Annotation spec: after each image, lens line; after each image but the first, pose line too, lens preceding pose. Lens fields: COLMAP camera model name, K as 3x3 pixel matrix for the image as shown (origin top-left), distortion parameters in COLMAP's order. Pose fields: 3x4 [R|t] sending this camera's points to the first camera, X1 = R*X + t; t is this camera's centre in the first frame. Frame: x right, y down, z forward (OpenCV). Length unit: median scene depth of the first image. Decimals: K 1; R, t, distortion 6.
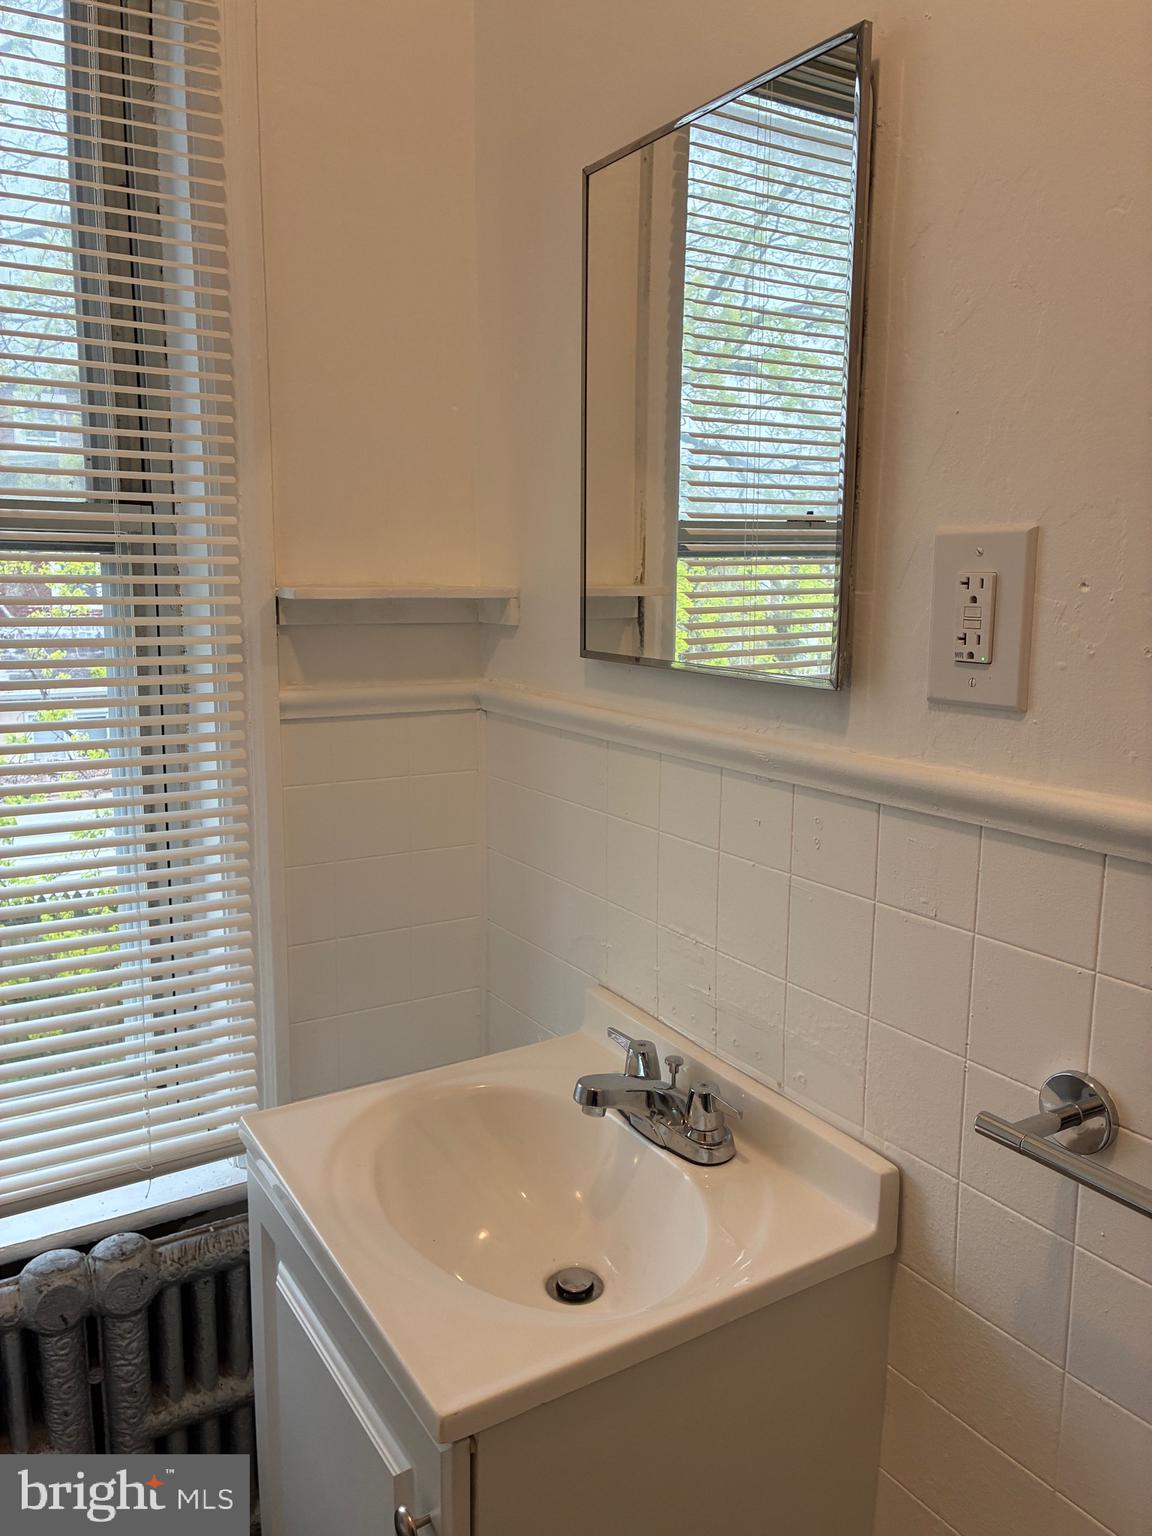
lens RADIAL K [[1171.2, 0, 576.0], [0, 1171.2, 768.0], [0, 0, 1]] dist [0.059835, -0.063253]
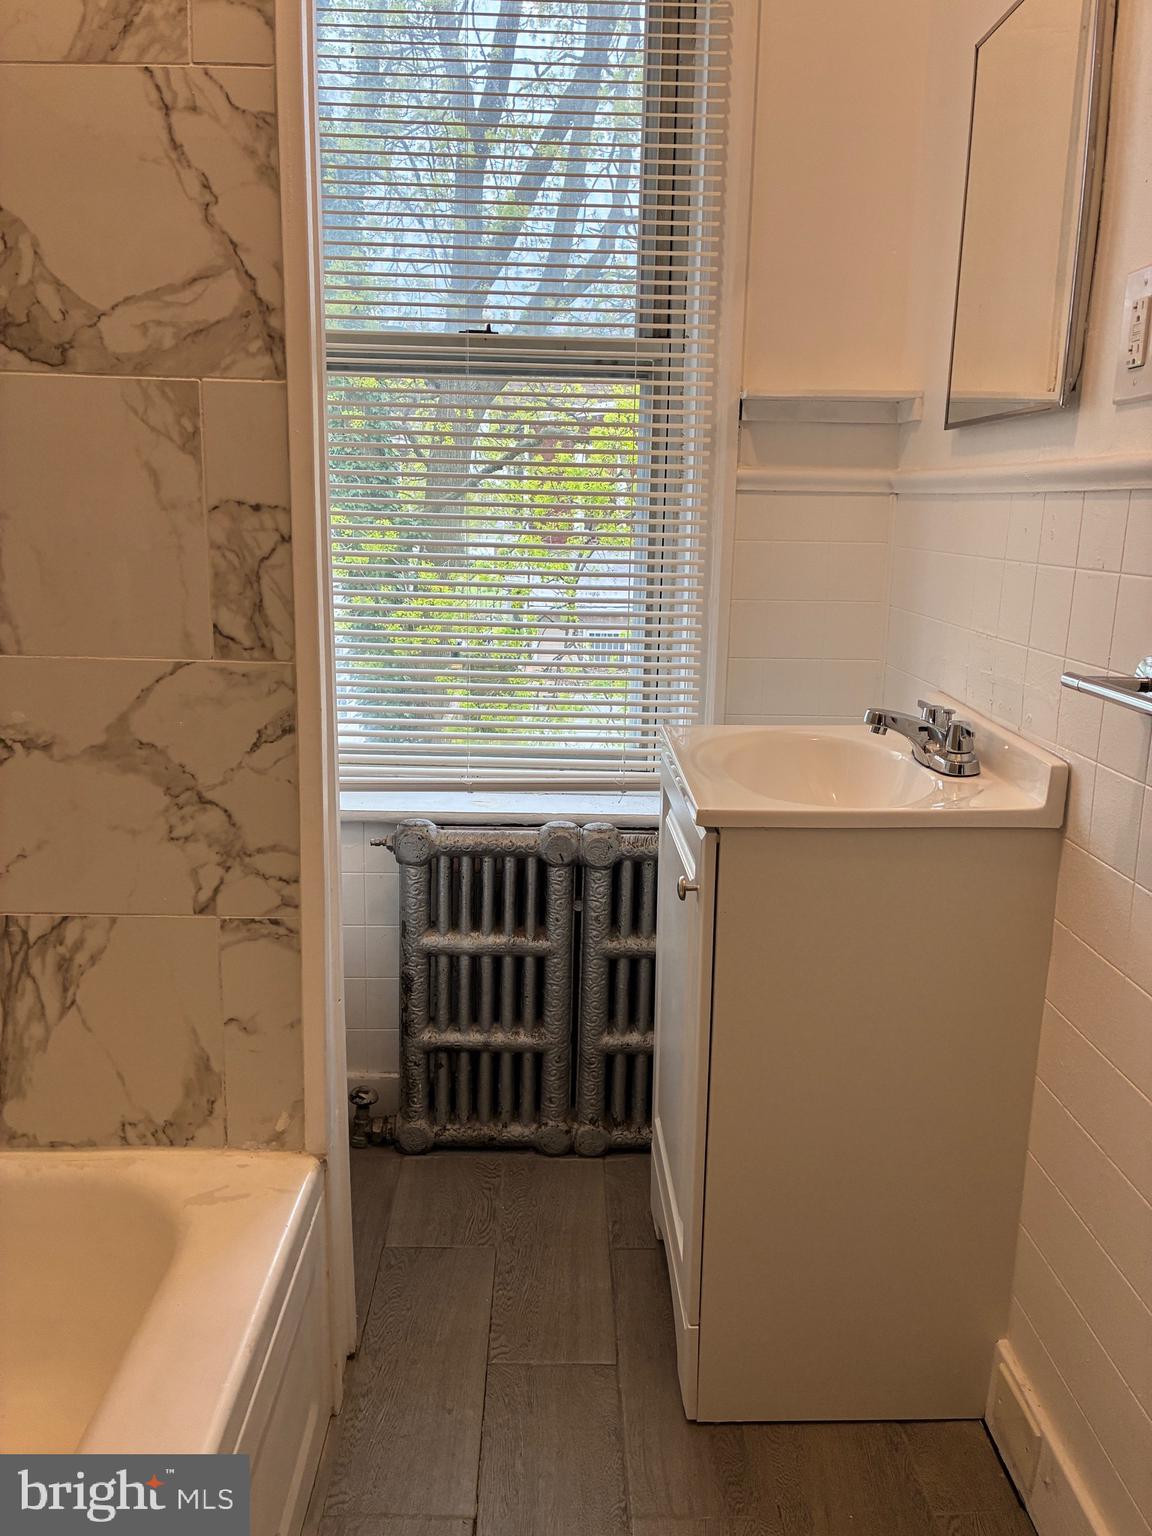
lens RADIAL K [[1171.2, 0, 576.0], [0, 1171.2, 768.0], [0, 0, 1]] dist [0.059835, -0.063253]
pose [[0.859934, 0.117999, -0.496579, 0.346053], [-0.098658, 0.992989, 0.065110, 0.232387], [0.500780, -0.006999, 0.865546, -0.348108]]
